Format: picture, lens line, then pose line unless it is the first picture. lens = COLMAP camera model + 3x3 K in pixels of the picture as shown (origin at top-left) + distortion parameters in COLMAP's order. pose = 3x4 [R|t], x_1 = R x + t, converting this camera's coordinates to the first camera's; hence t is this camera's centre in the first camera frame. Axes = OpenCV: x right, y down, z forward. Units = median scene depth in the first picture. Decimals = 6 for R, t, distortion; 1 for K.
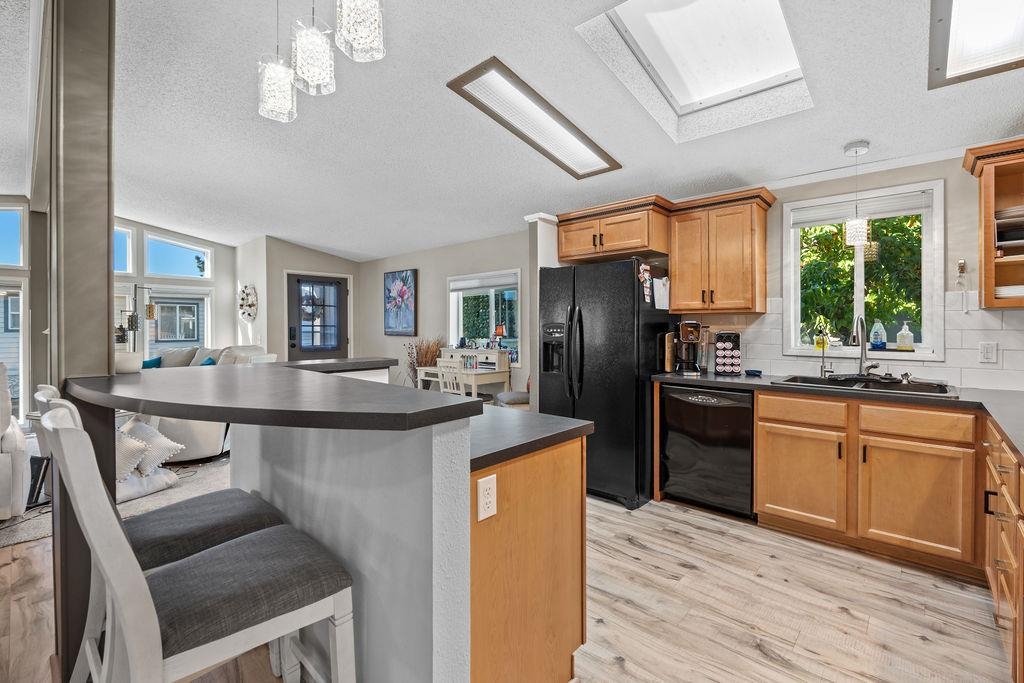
lens RADIAL K [[452.0, 0, 513.7], [0, 452.0, 327.4], [0, 0, 1]] dist [-0.002978, -0.000369]
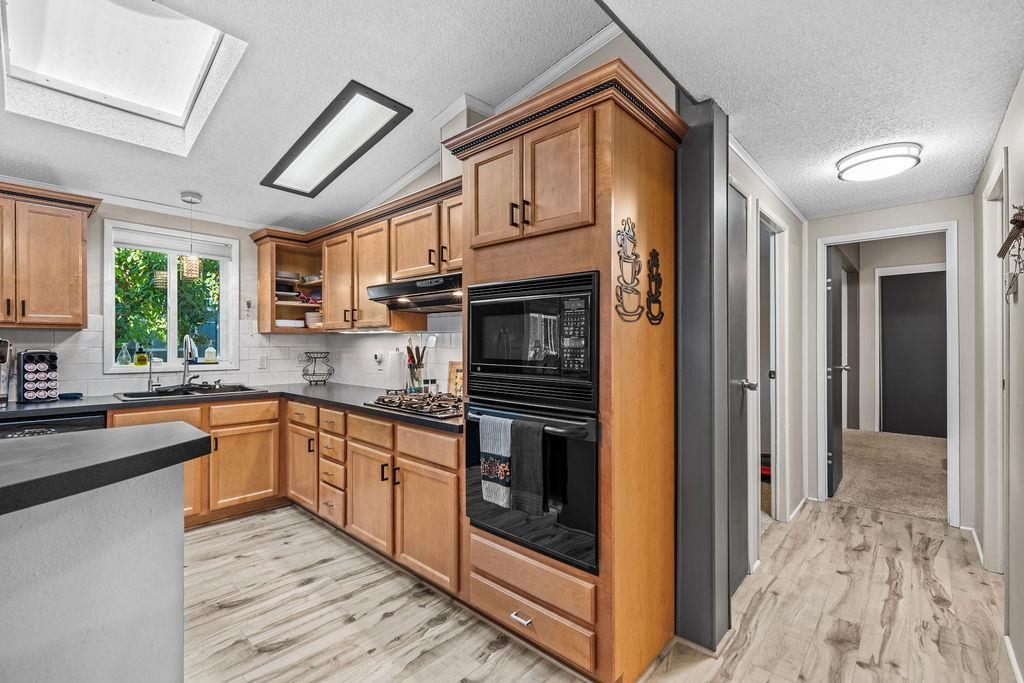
lens RADIAL K [[447.0, 0, 512.8], [0, 447.0, 344.2], [0, 0, 1]] dist [-0.003625, -0.000420]
pose [[0.005867, 0.001646, 0.999981, -0.430483], [0.004560, 0.999988, -0.001672, 0.003274], [-0.999972, 0.004570, 0.005860, 0.133832]]
